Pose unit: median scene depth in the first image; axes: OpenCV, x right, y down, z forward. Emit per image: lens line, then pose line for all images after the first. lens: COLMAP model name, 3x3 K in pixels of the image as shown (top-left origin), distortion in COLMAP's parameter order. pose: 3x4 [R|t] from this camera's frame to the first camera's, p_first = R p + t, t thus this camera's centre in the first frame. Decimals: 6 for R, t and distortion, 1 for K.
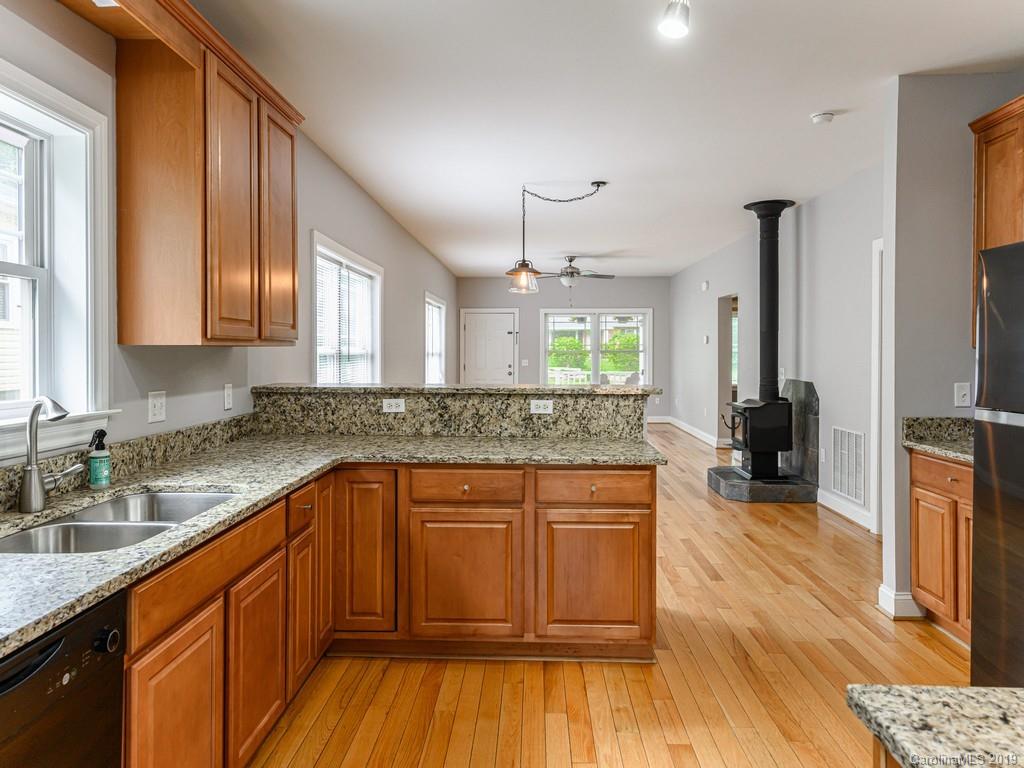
lens RADIAL K [[660.5, 0, 512.0], [0, 660.5, 384.0], [0, 0, 1]] dist [0.001732, 0.001905]
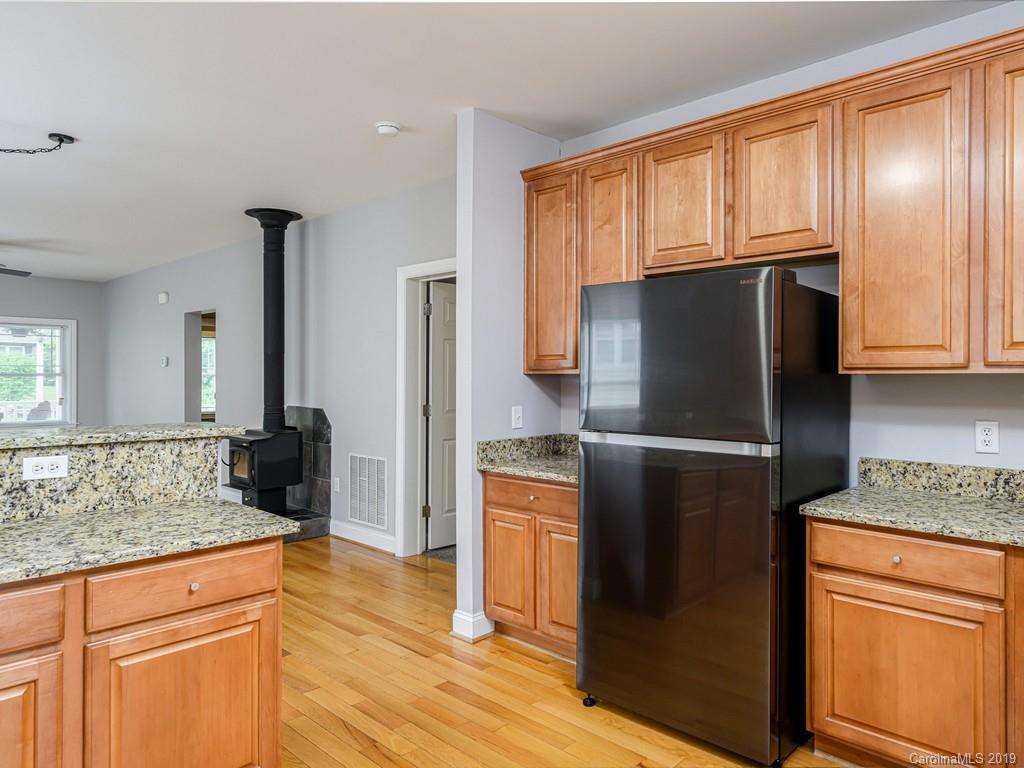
lens RADIAL K [[660.5, 0, 512.0], [0, 660.5, 384.0], [0, 0, 1]] dist [0.001732, 0.001905]
pose [[0.648937, -0.007915, 0.760801, -0.141604], [0.034574, 0.999220, -0.019096, -0.016167], [-0.760056, 0.038696, 0.648704, 0.273294]]
